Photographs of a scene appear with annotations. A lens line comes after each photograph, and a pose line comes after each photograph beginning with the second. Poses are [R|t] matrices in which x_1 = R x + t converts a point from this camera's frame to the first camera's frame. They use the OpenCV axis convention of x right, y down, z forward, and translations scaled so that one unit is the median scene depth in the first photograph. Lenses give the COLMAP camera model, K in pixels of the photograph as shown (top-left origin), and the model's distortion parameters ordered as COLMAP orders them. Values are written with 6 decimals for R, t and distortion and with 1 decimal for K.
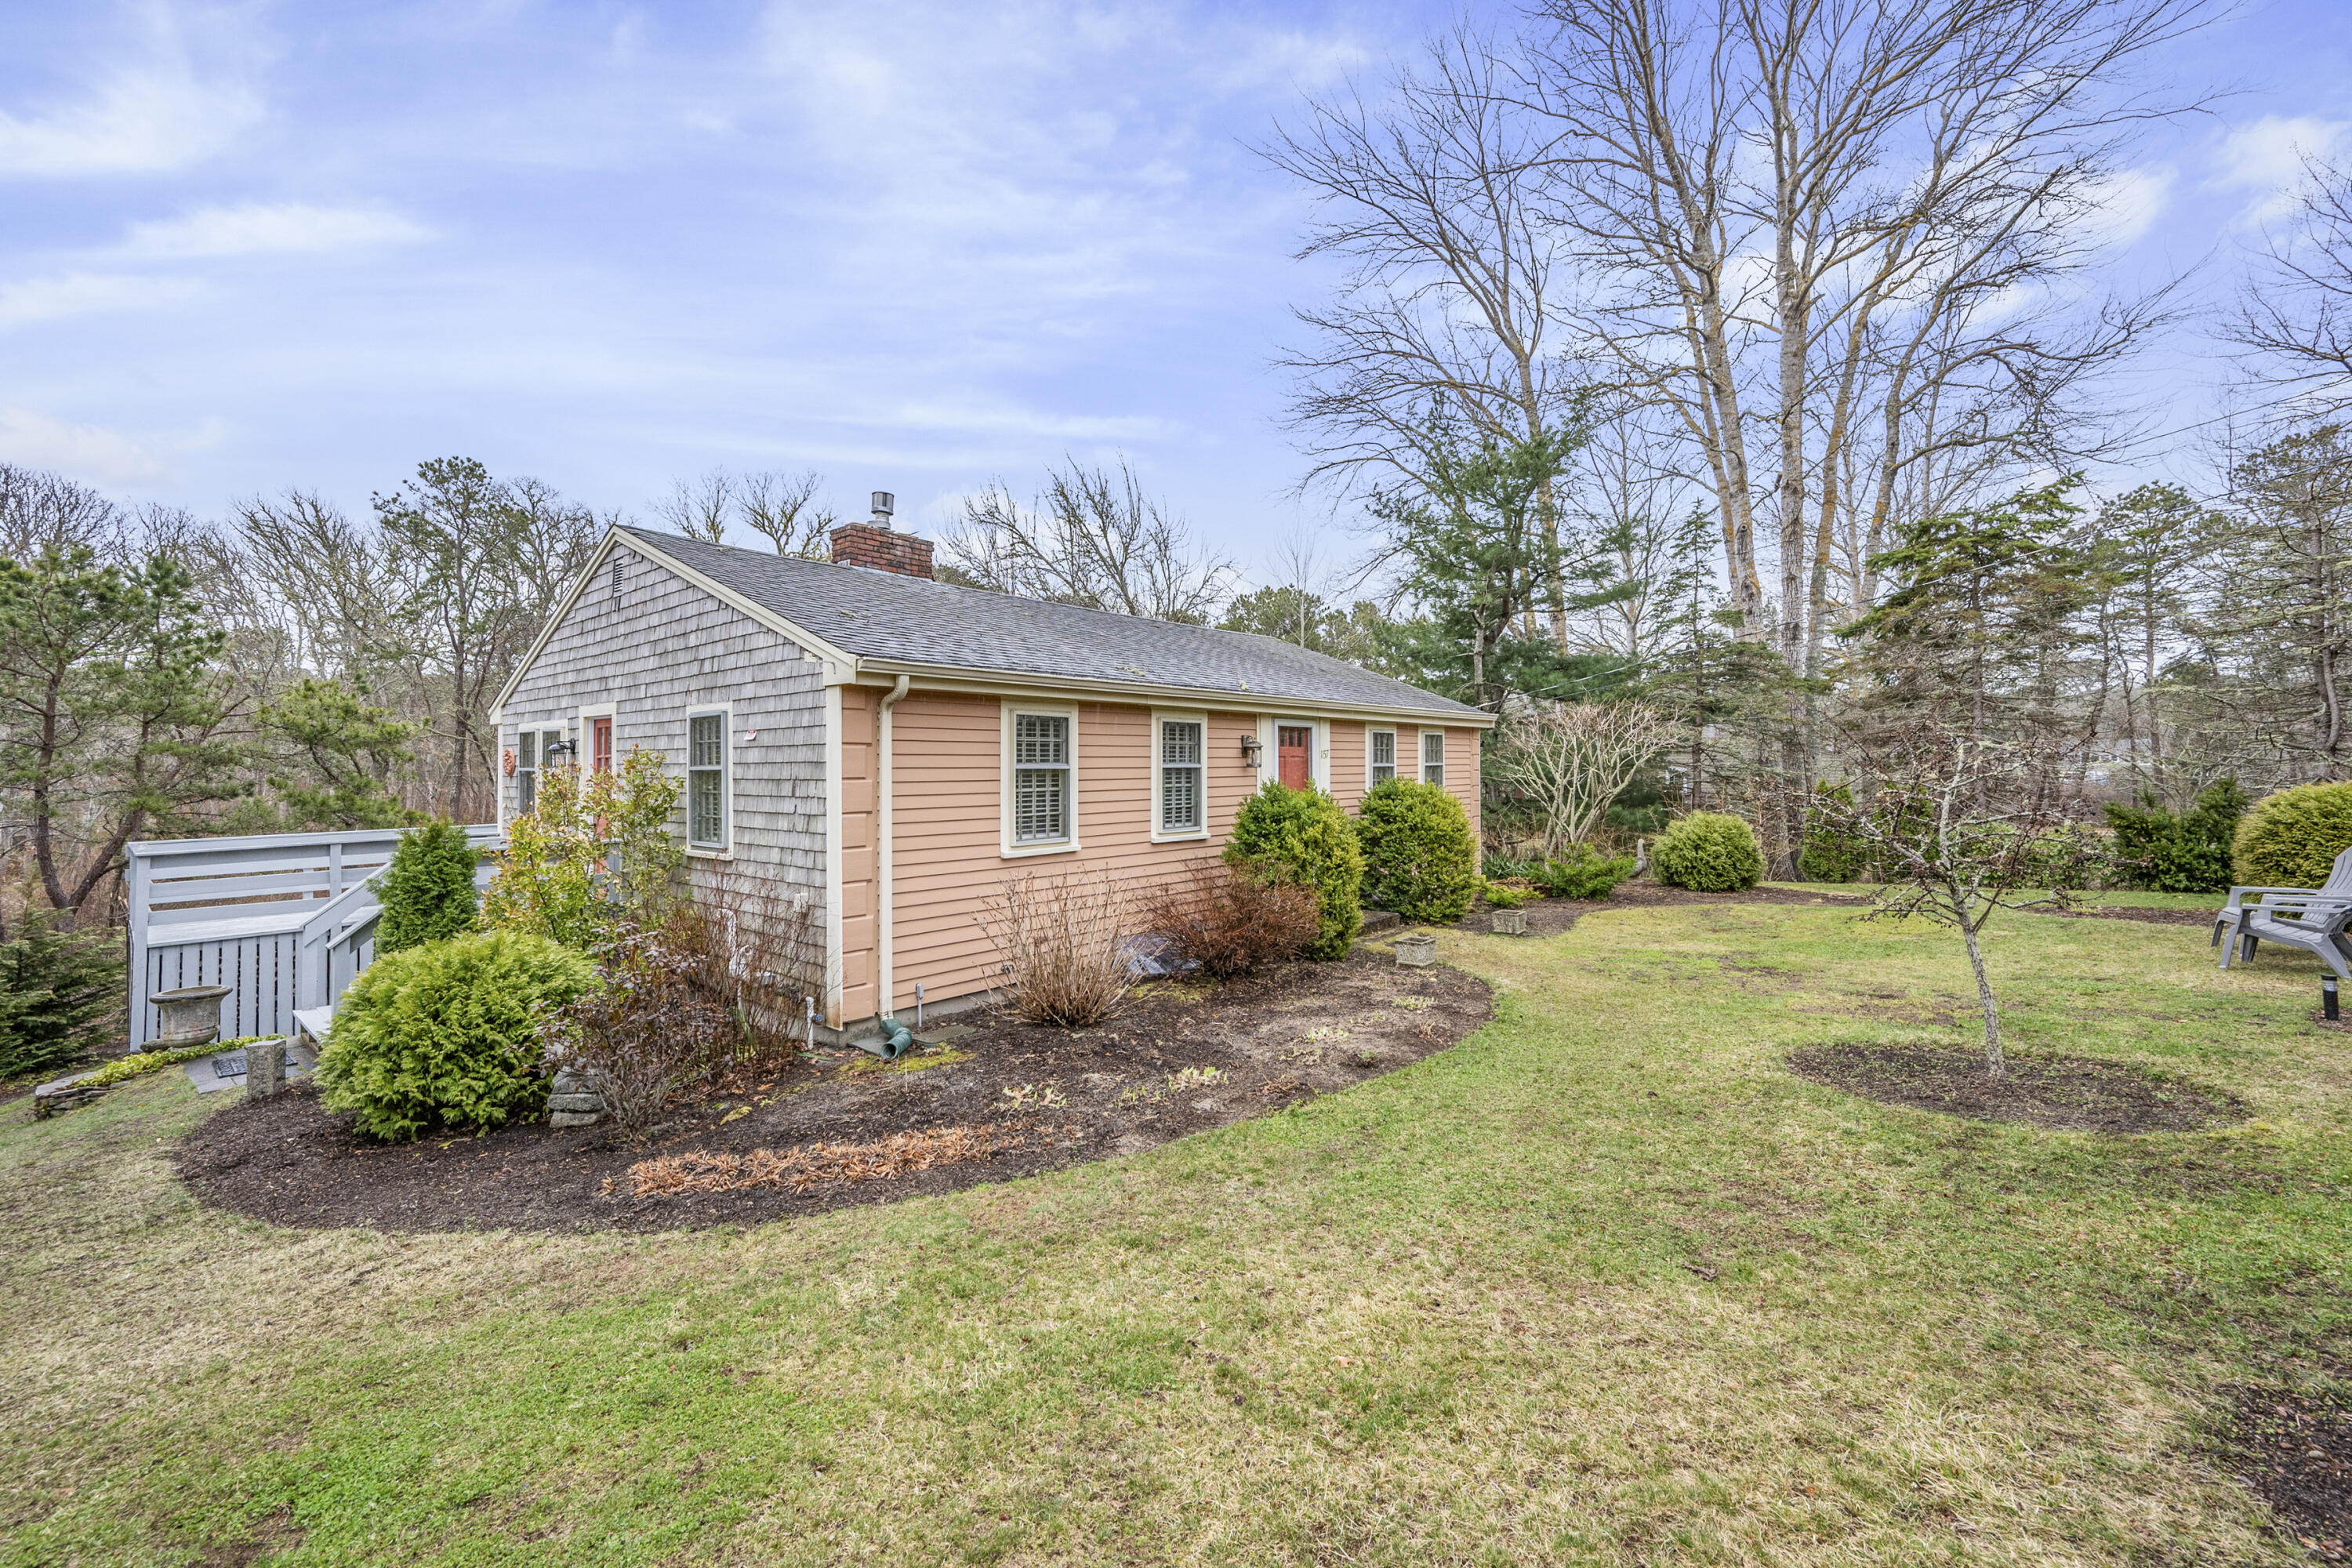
lens RADIAL K [[942.2, 0, 1160.6], [0, 942.2, 728.3], [0, 0, 1]] dist [0.000825, 0.000275]
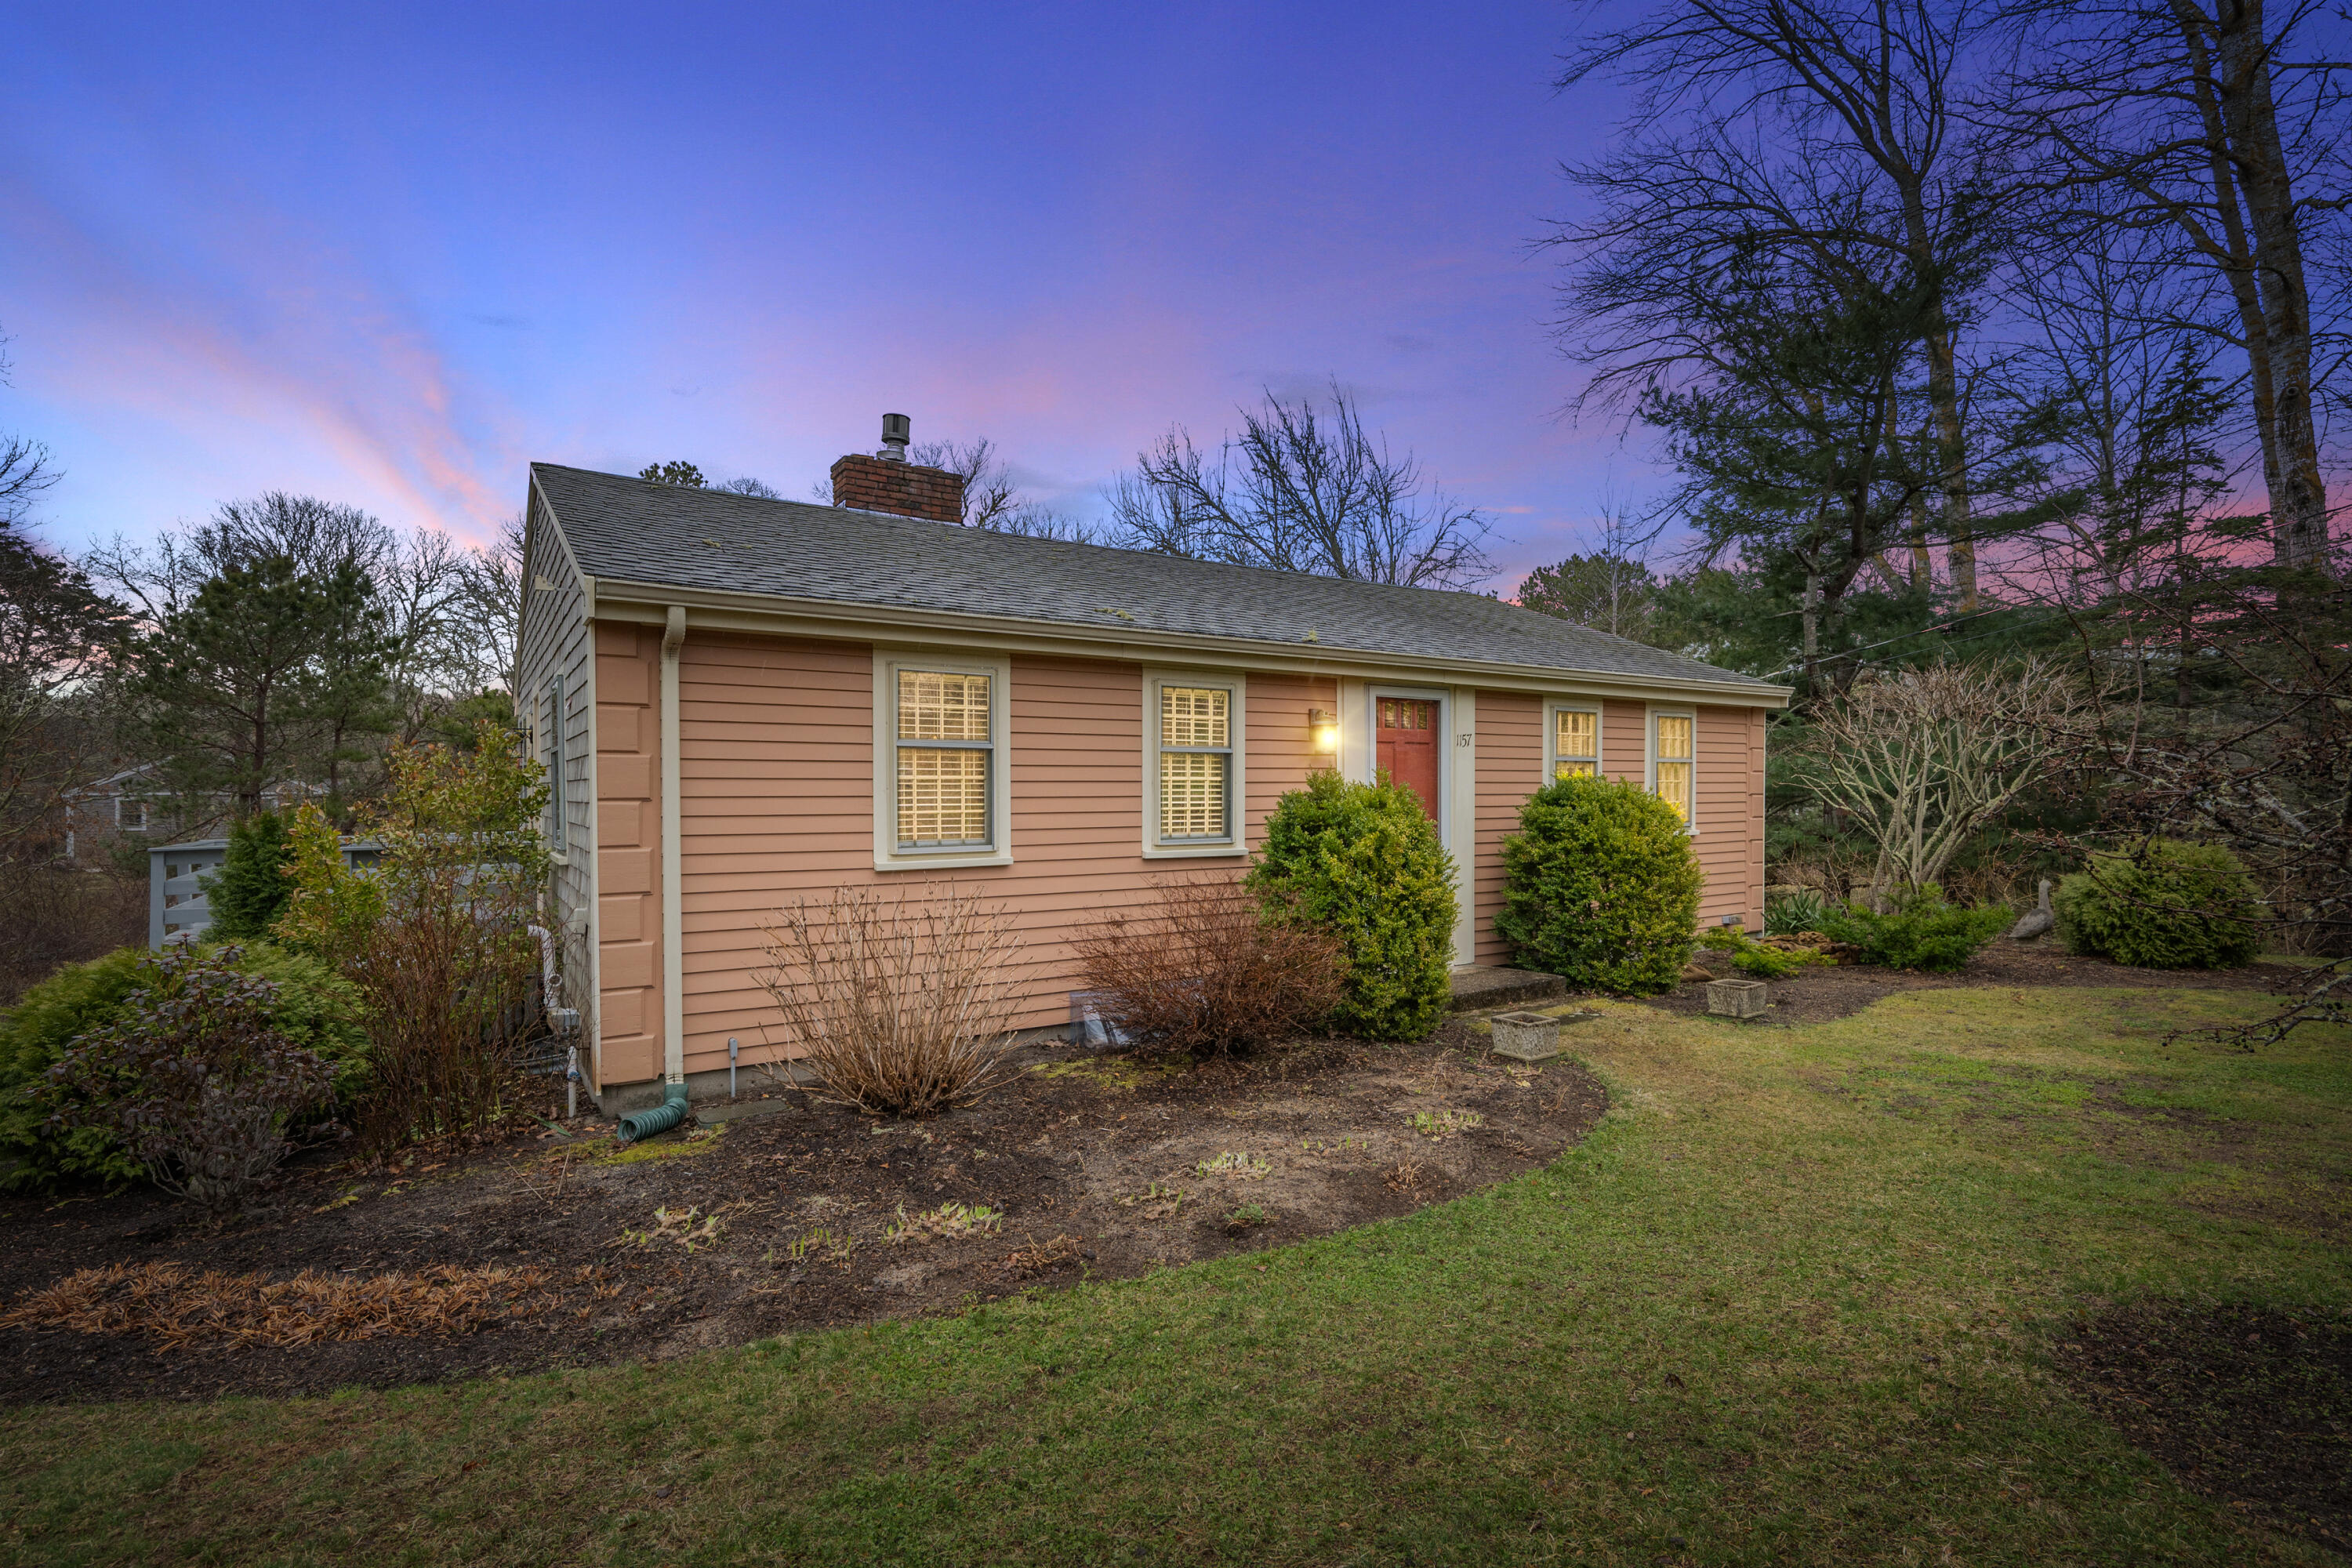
lens RADIAL K [[1082.2, 0, 1184.8], [0, 1082.2, 780.8], [0, 0, 1]] dist [-0.000108, 0.001270]
pose [[0.963314, 0.001222, -0.268374, 0.184129], [0.007074, 0.999527, 0.029945, 0.031034], [0.268284, -0.030745, 0.962849, 0.182127]]
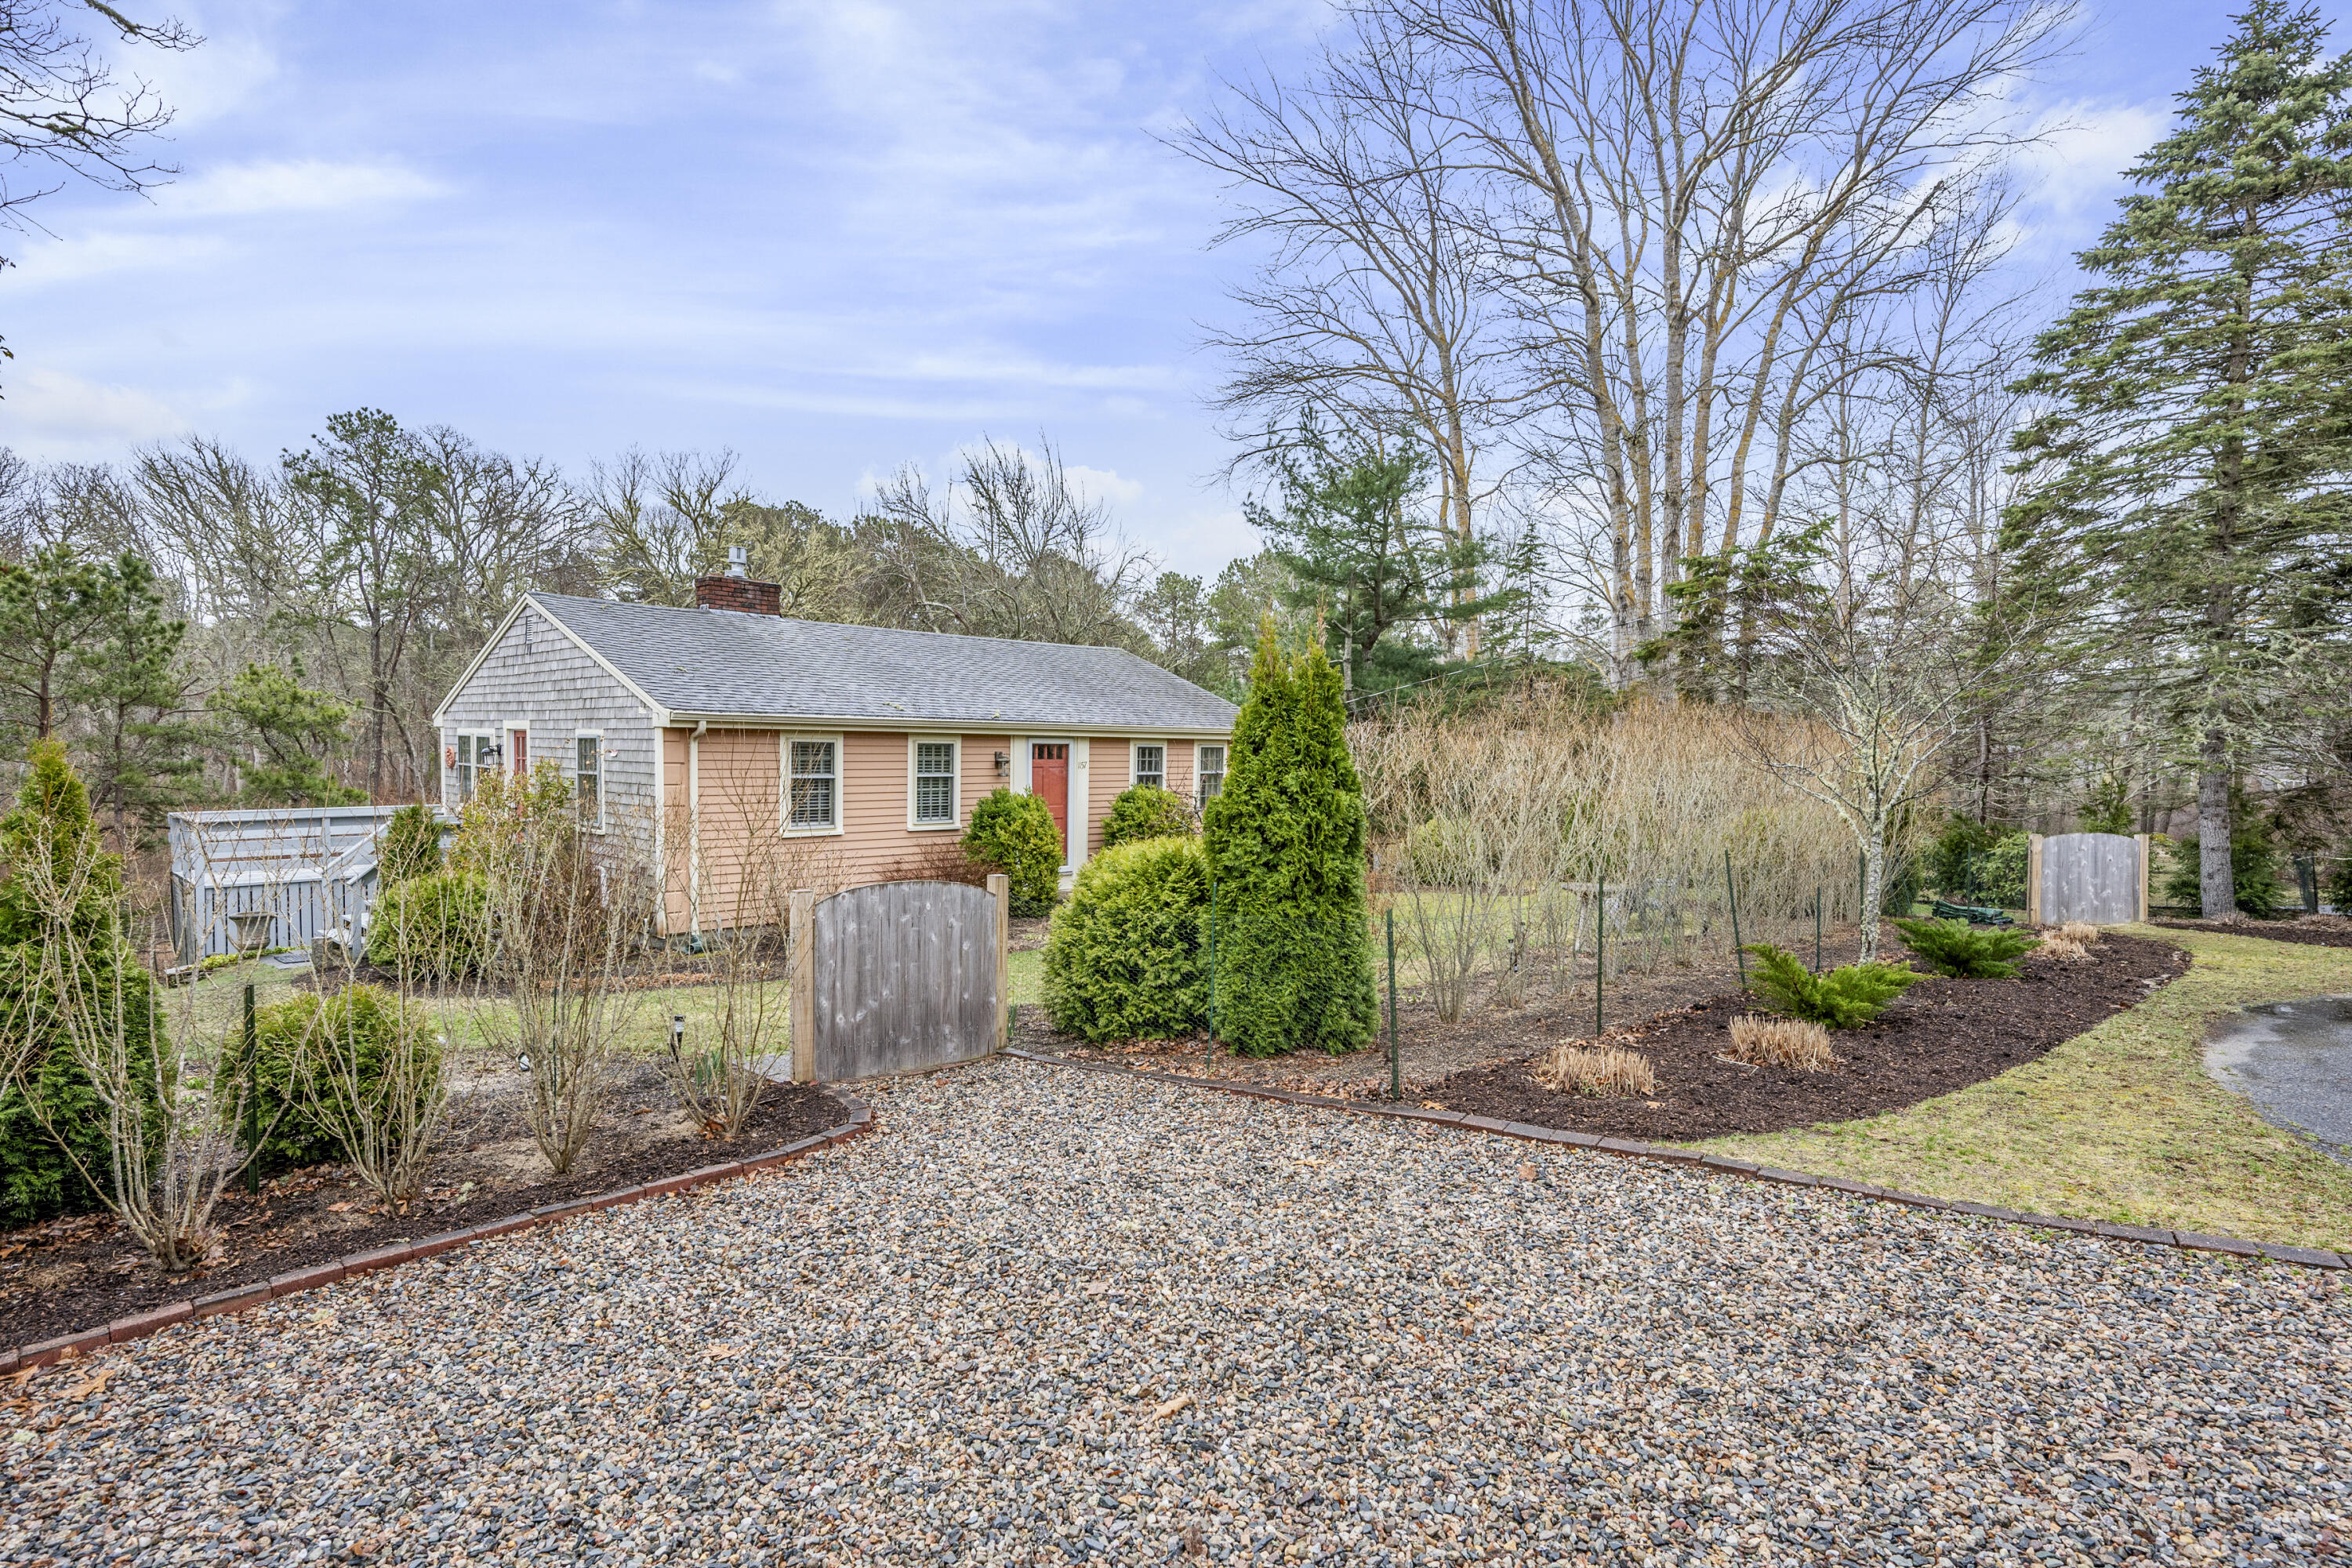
lens RADIAL K [[1211.0, 0, 1176.0], [0, 1211.0, 784.0], [0, 0, 1]] dist [0.001387, -0.000918]
pose [[0.998827, 0.022141, -0.043060, 0.358282], [-0.018898, 0.997056, 0.074309, -0.067903], [0.044579, -0.073408, 0.996305, -0.587160]]
